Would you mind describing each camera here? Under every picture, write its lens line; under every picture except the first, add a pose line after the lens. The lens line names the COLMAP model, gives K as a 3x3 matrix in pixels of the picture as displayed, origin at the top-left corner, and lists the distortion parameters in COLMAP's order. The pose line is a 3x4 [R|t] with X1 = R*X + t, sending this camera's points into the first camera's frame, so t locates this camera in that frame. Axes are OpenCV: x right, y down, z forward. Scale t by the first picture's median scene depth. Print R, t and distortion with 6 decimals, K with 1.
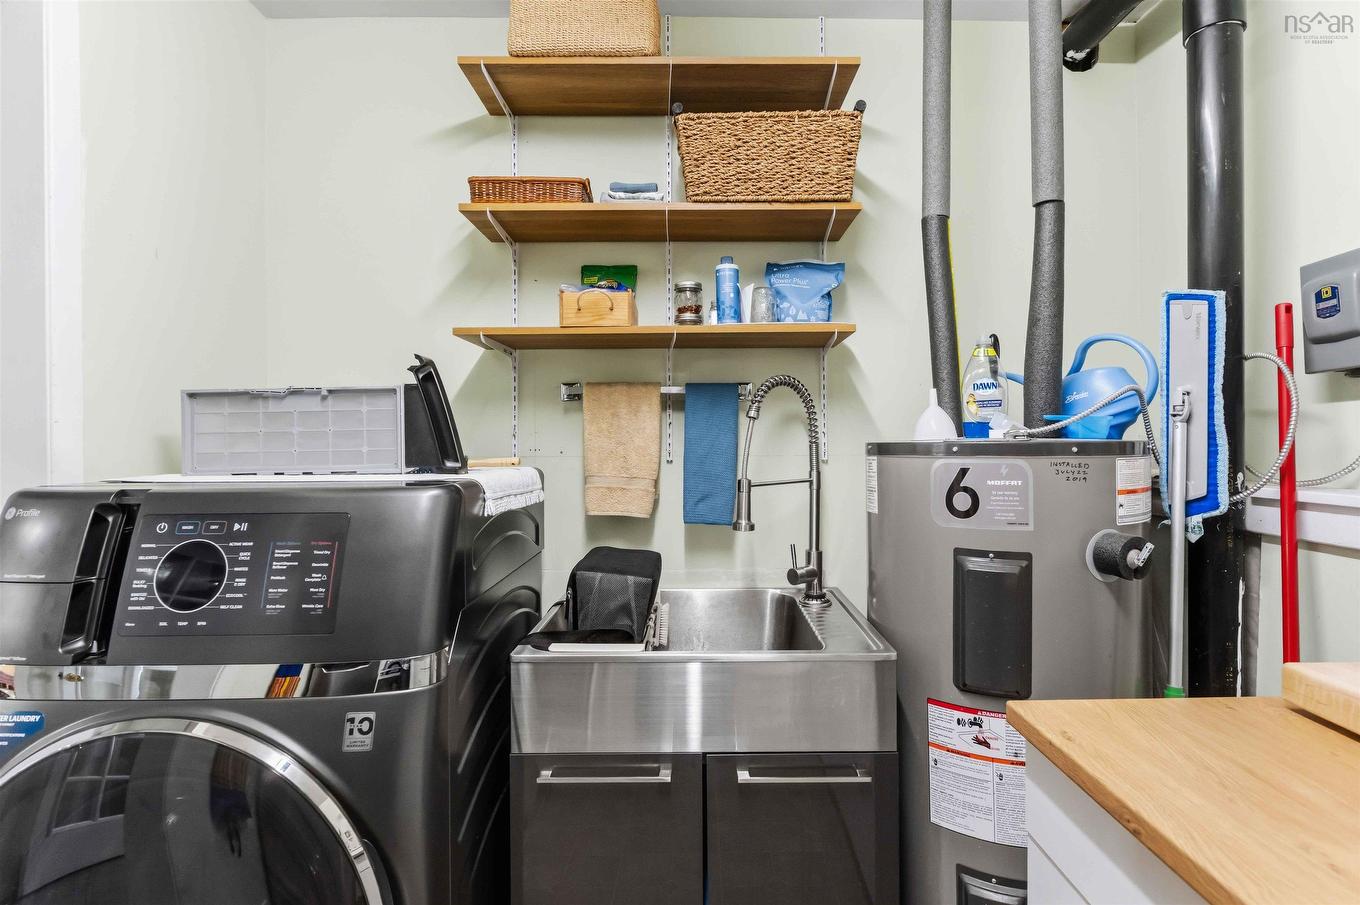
lens RADIAL K [[623.9, 0, 684.1], [0, 623.9, 432.6], [0, 0, 1]] dist [-0.003735, -0.000619]
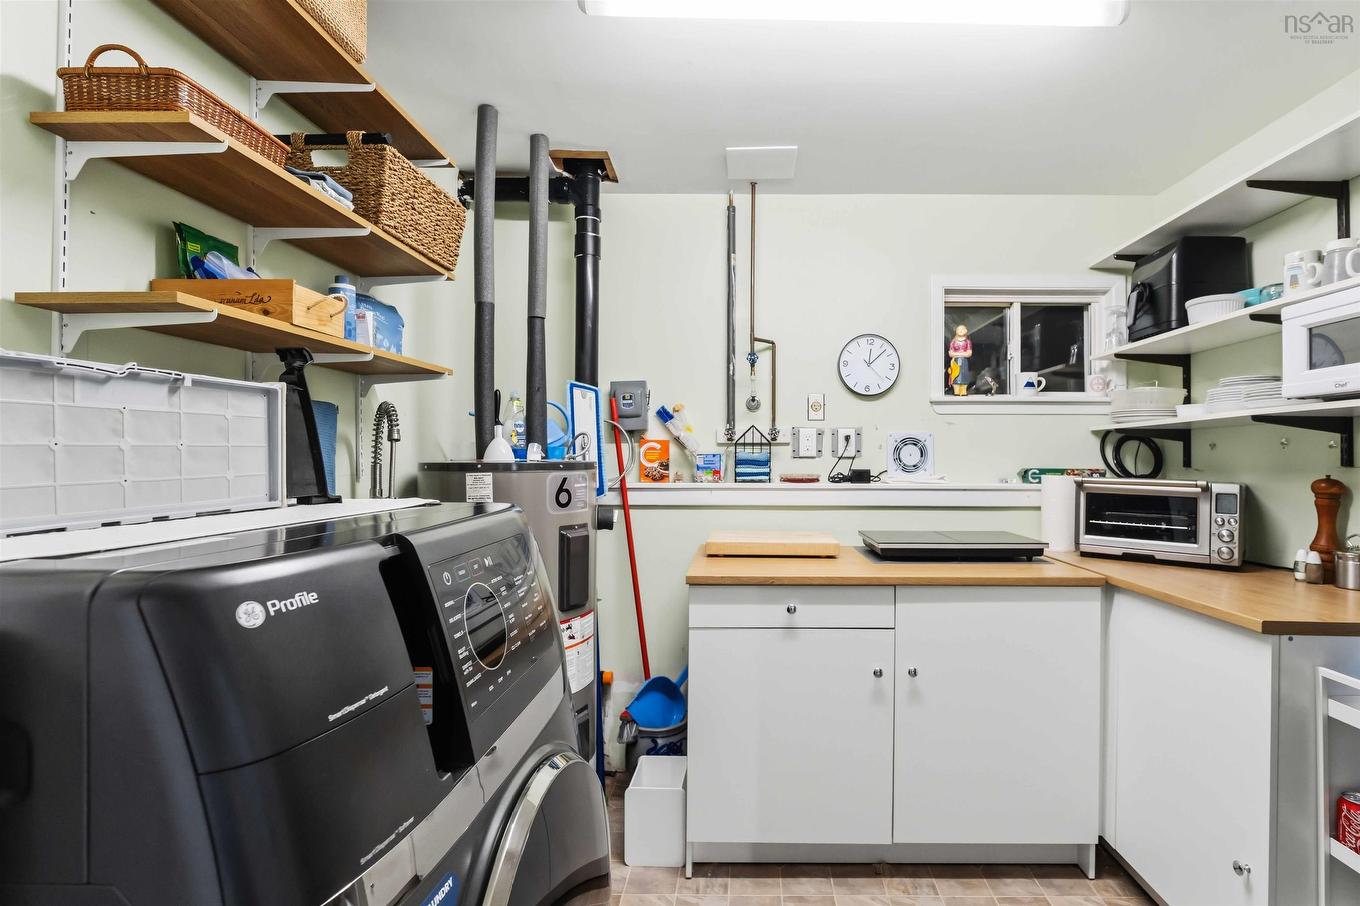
lens RADIAL K [[597.5, 0, 680.0], [0, 597.5, 453.0], [0, 0, 1]] dist [-0.000182, 0.000103]
pose [[0.161806, 0.012862, 0.986739, -1.074481], [-0.011170, 0.999875, -0.011201, 0.004958], [-0.986759, -0.009210, 0.161929, 0.432967]]
